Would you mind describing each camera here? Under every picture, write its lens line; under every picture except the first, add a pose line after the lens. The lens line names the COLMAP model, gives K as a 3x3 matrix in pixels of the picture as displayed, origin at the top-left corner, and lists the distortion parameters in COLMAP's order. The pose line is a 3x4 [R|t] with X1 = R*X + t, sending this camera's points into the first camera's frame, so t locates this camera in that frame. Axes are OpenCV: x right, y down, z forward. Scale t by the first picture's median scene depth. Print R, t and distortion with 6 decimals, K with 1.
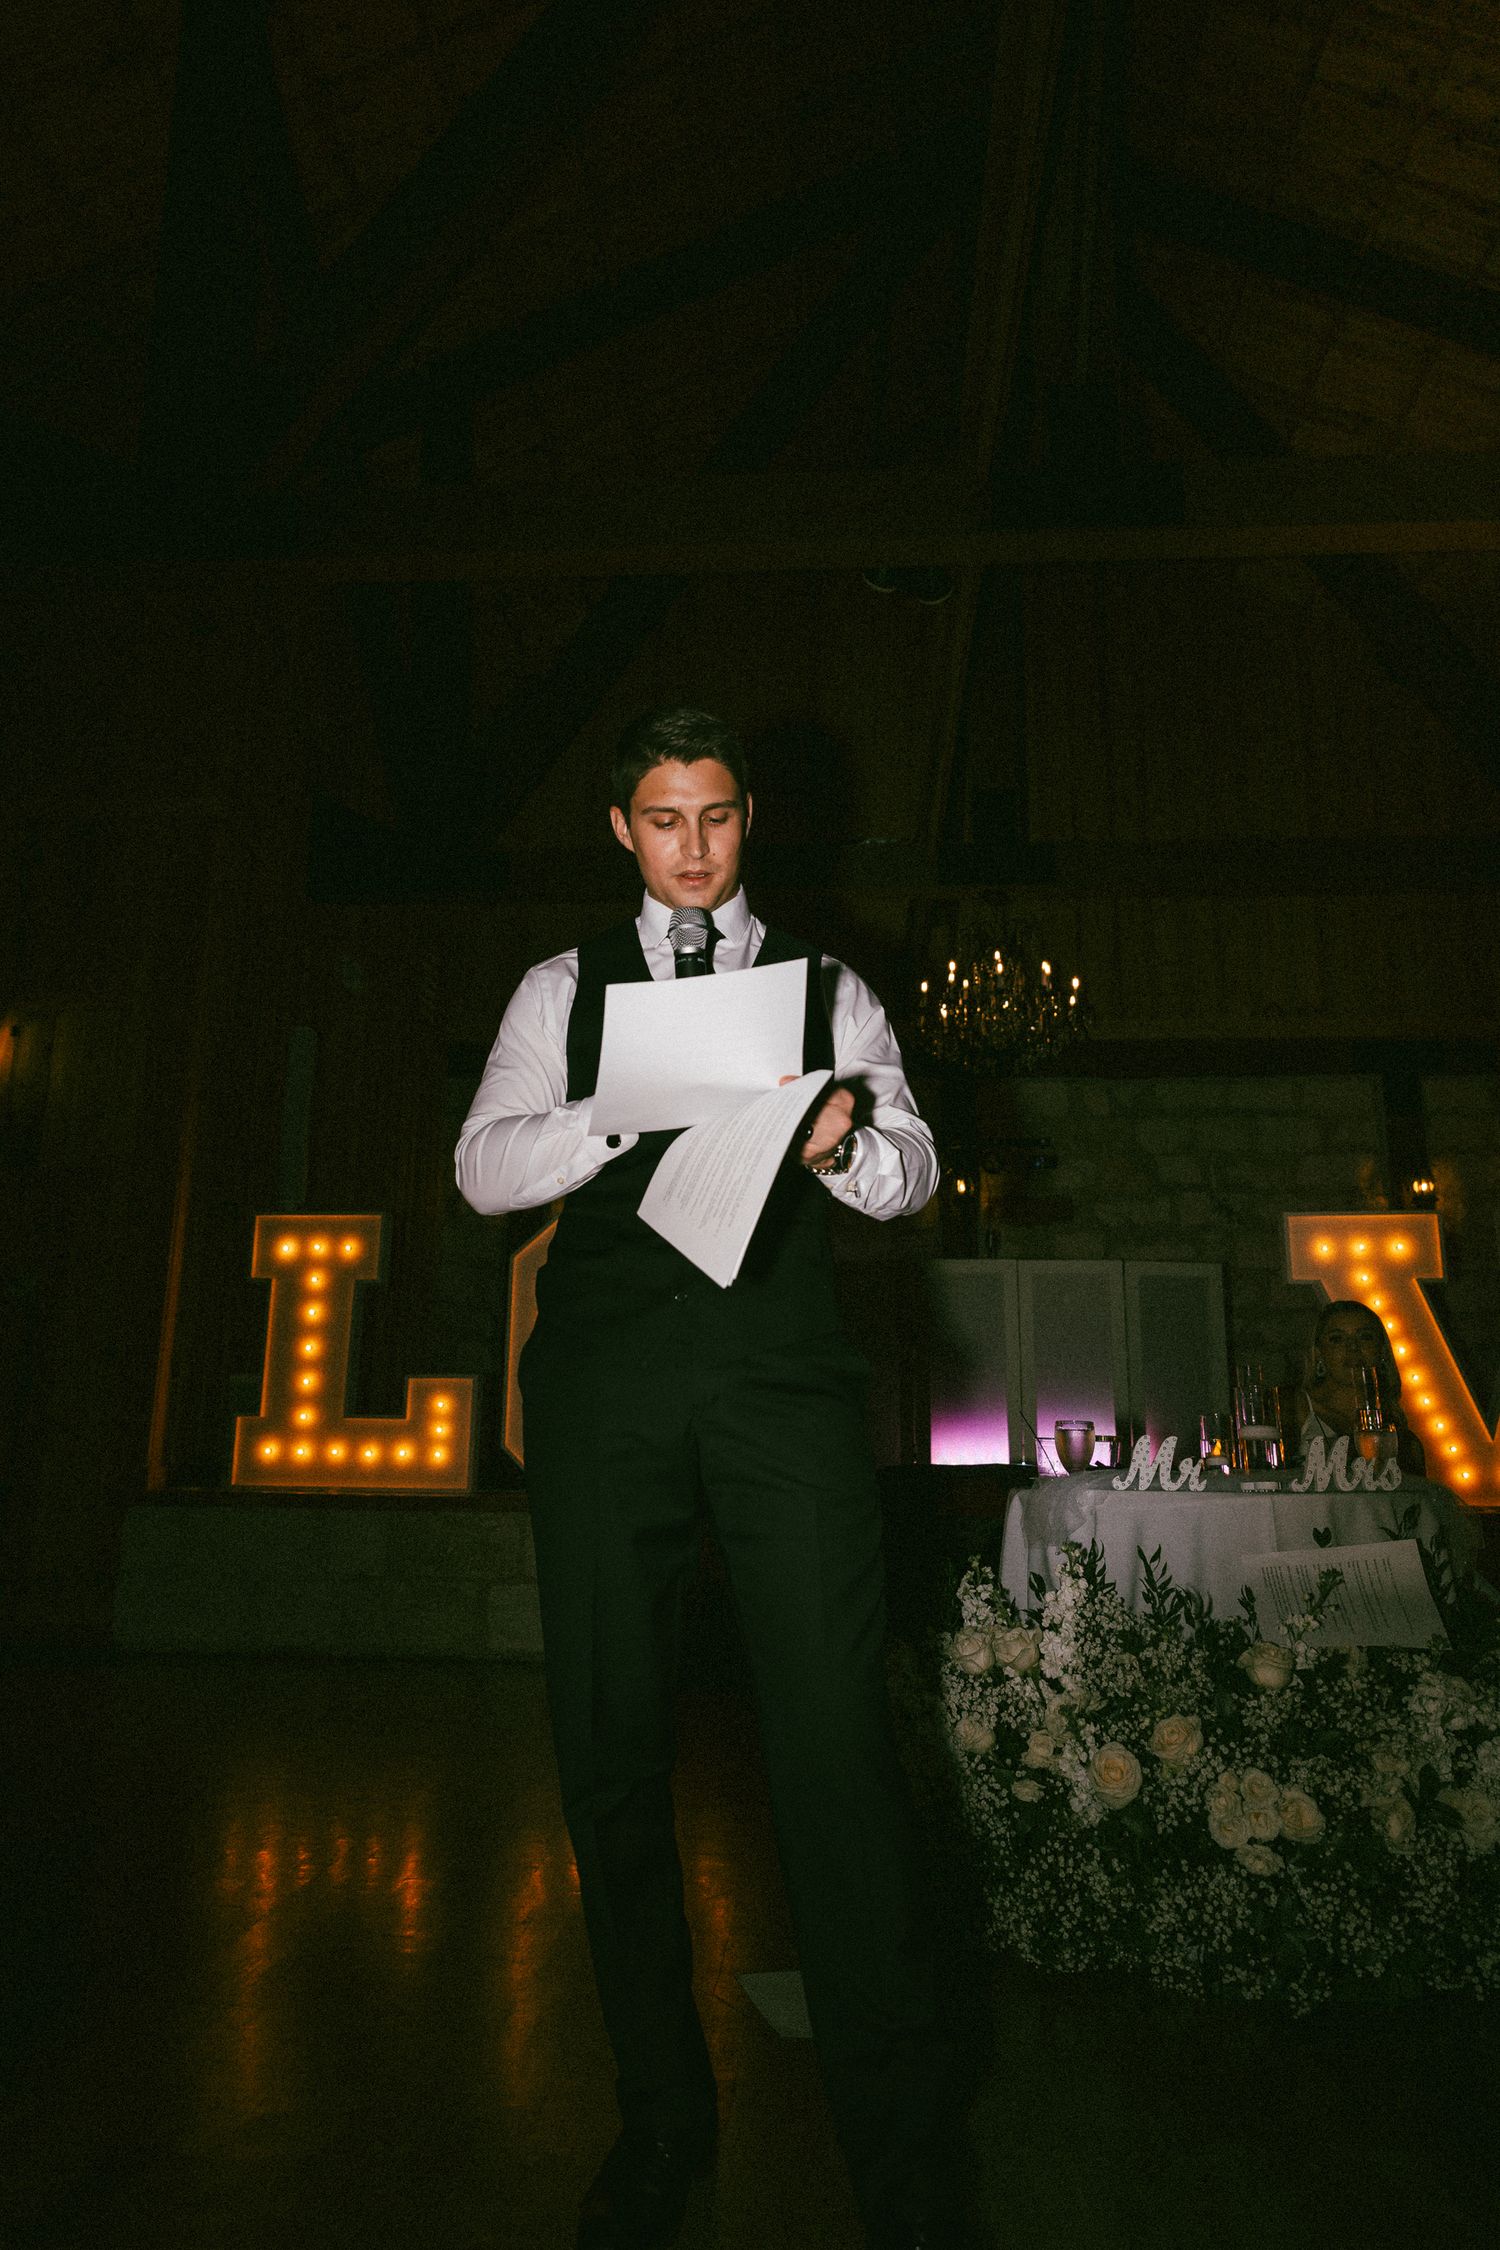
lens RADIAL K [[1591.4, 0, 744.2], [0, 1591.4, 1095.0], [0, 0, 1]] dist [0.007900, 0.002087]
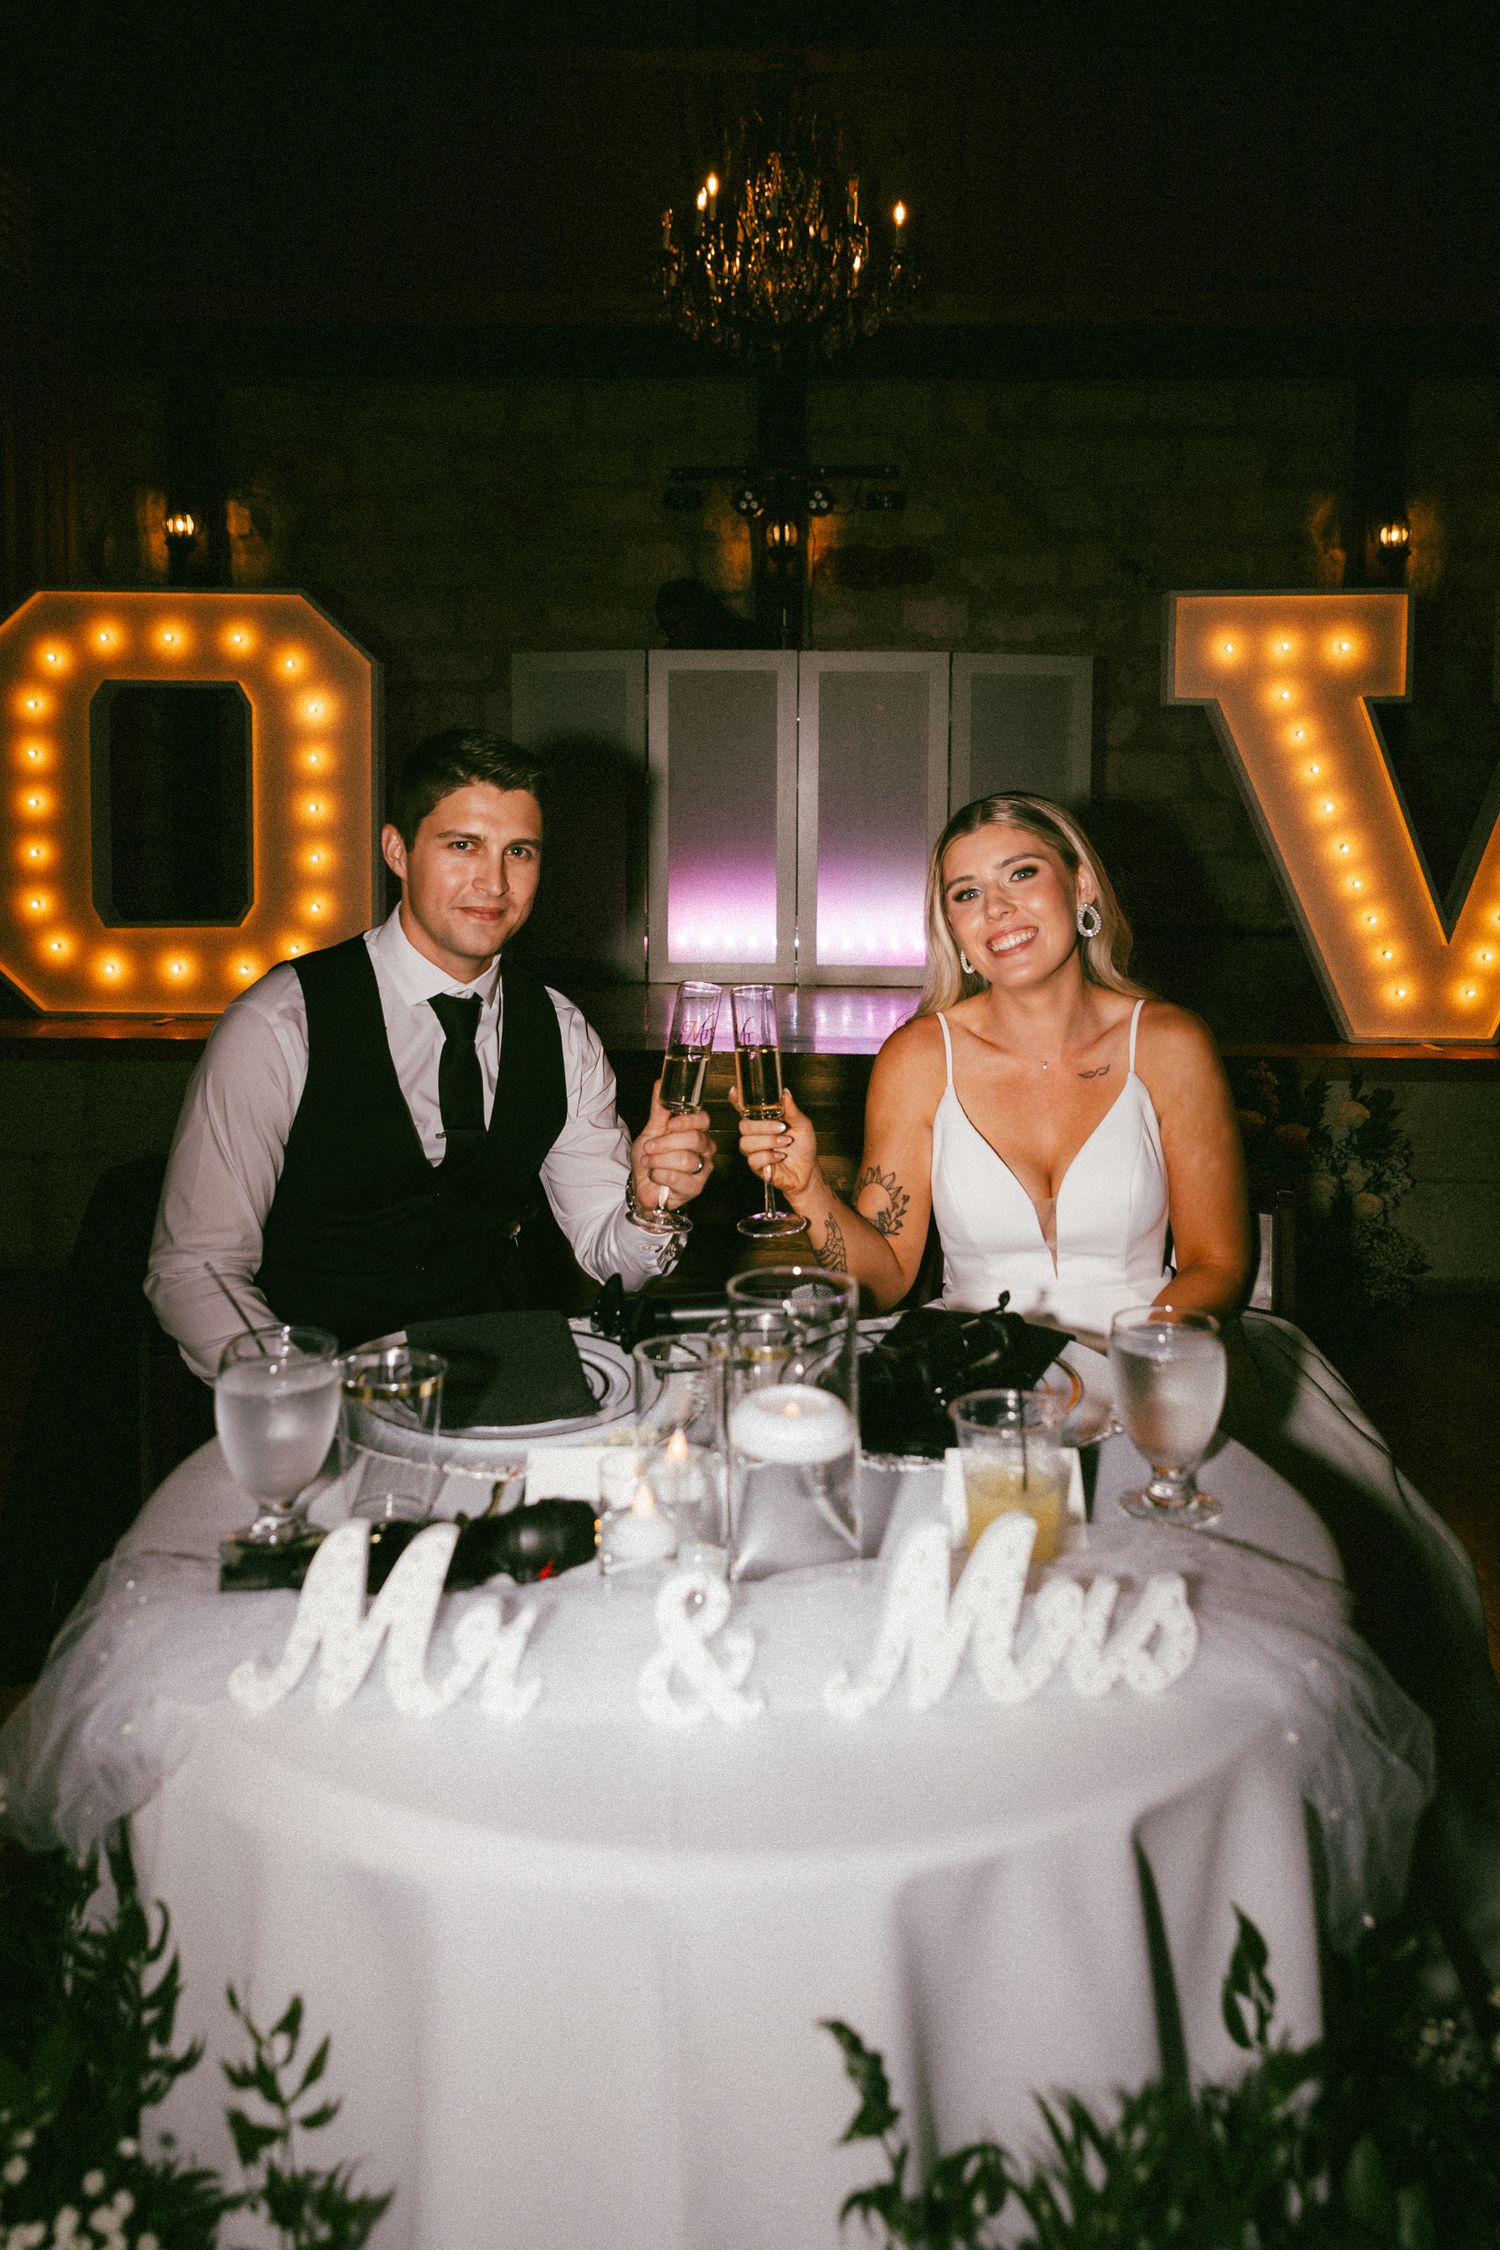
lens RADIAL K [[1695.1, 0, 718.7], [0, 1695.1, 938.1], [0, 0, 1]] dist [0.003277, 0.001357]
pose [[0.999453, -0.004773, 0.032711, 0.134368], [-0.005115, 0.955275, 0.295674, 0.006885], [-0.032659, -0.295680, 0.954729, 0.316188]]
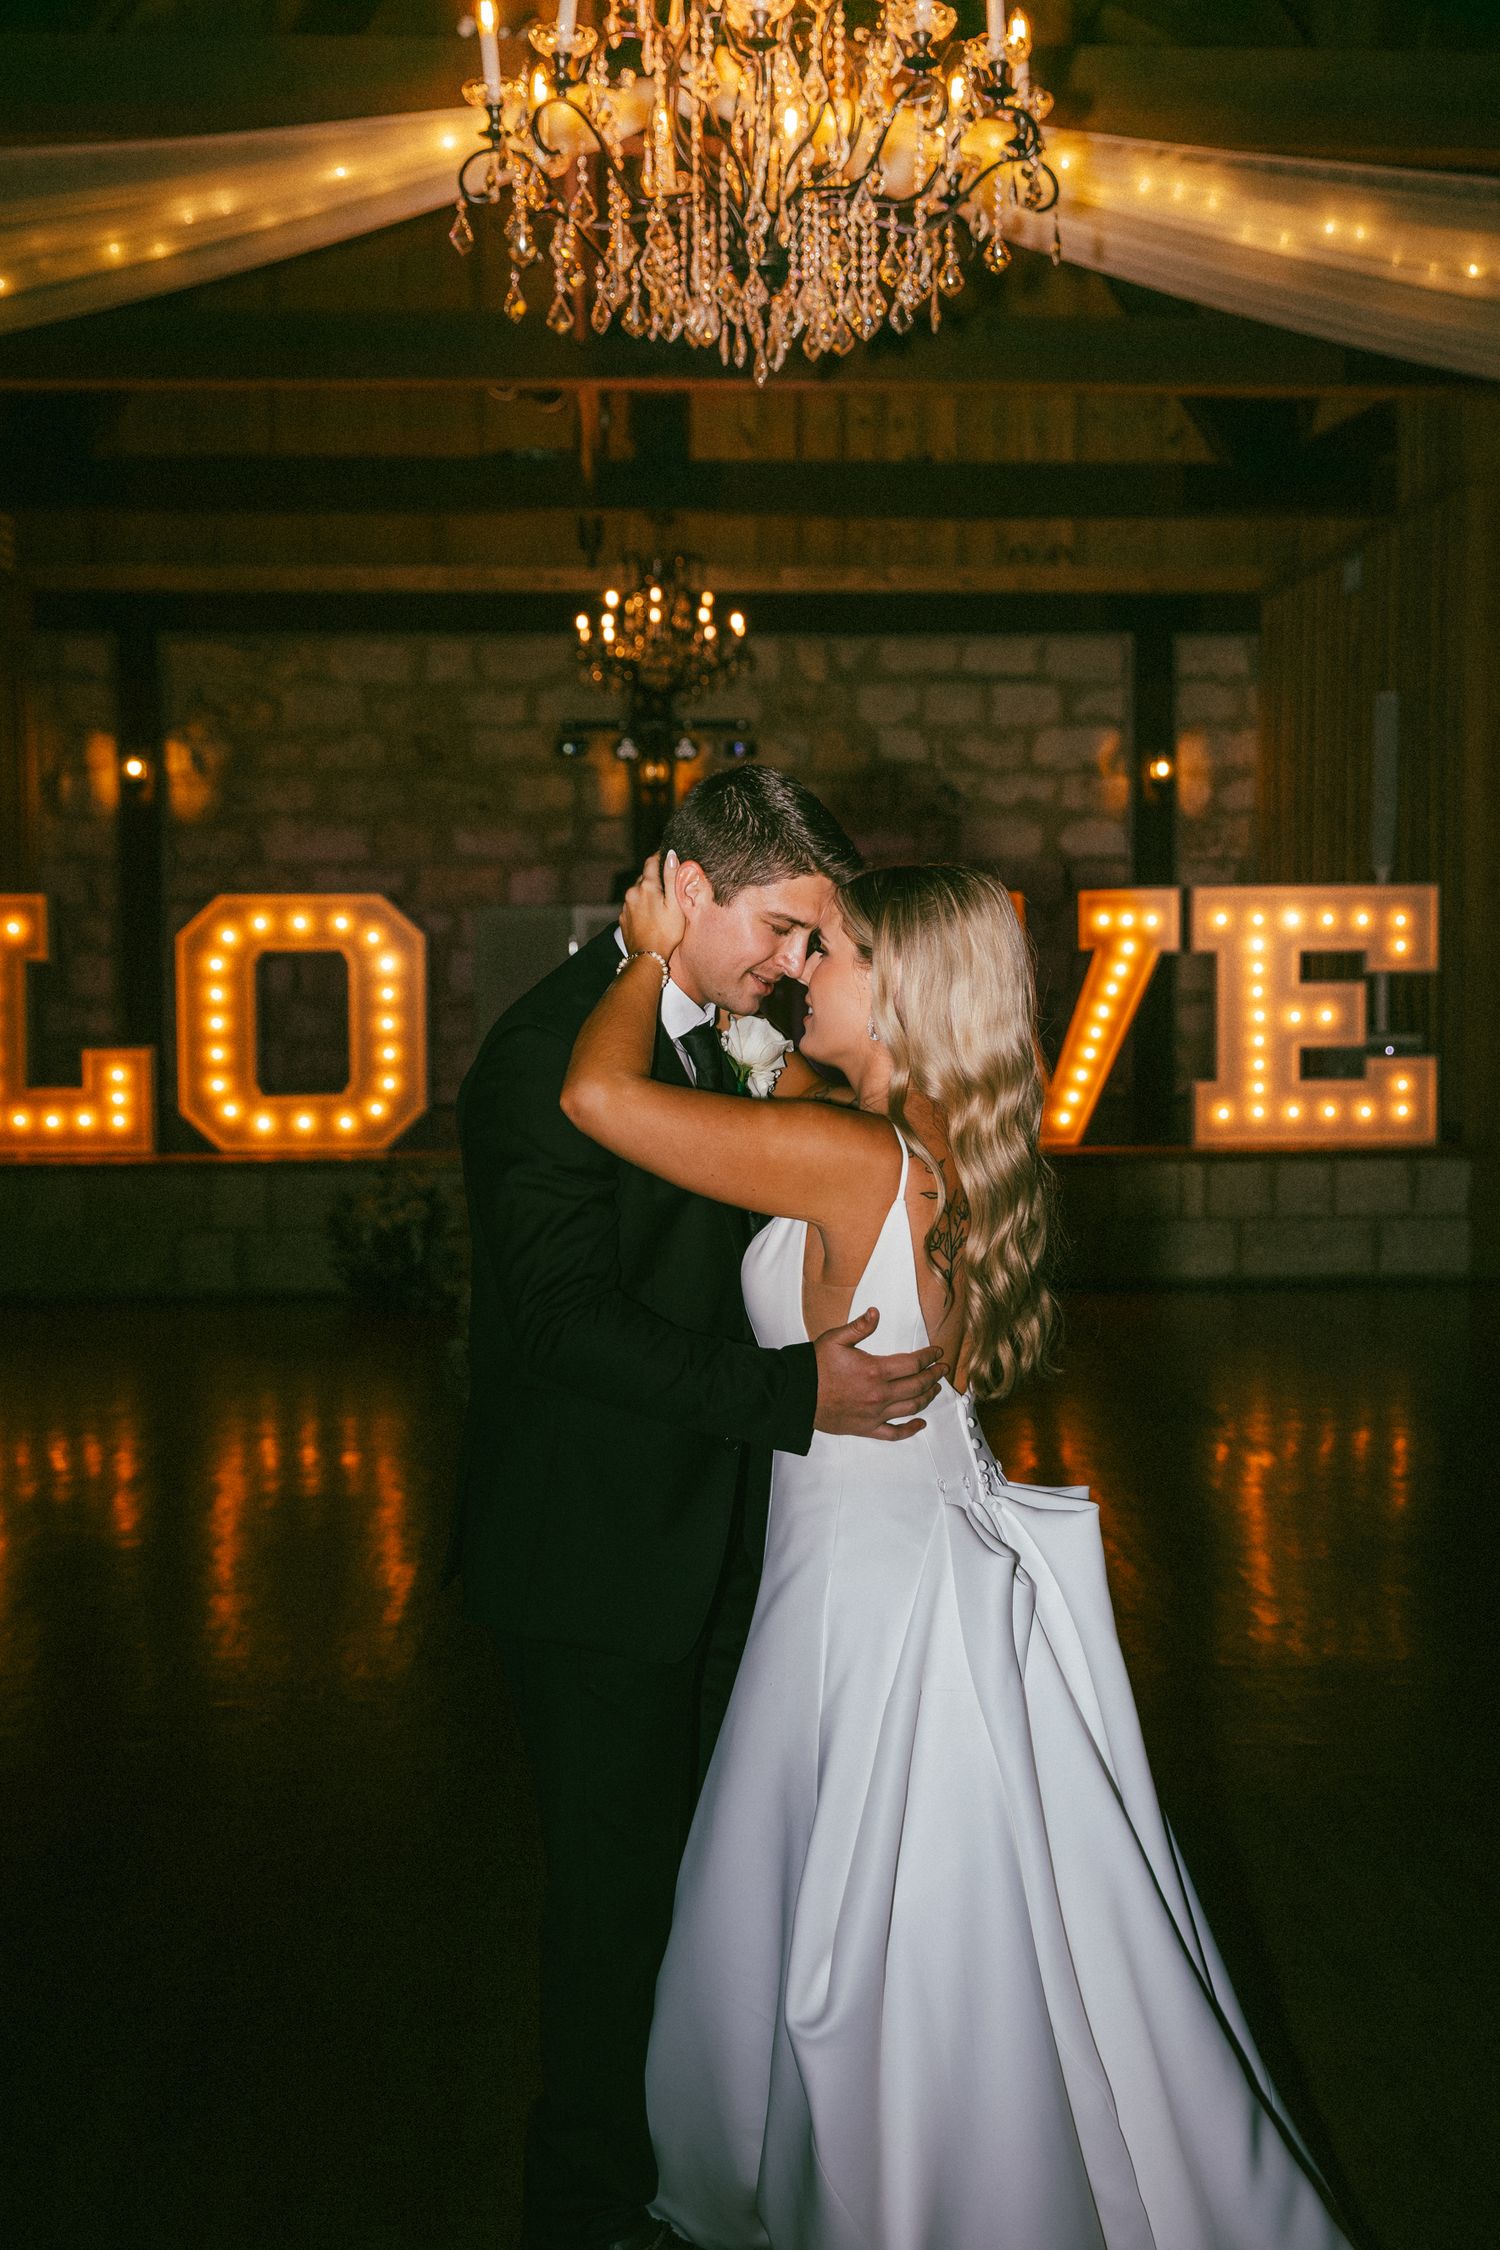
lens RADIAL K [[2853.2, 0, 854.6], [0, 2853.2, 1023.8], [0, 0, 1]] dist [-0.018773, 0.000000]
pose [[0.988556, -0.020909, 0.149400, 0.014817], [-0.016571, 0.969304, 0.245305, -0.320712], [-0.149943, -0.244974, 0.957865, -0.912651]]
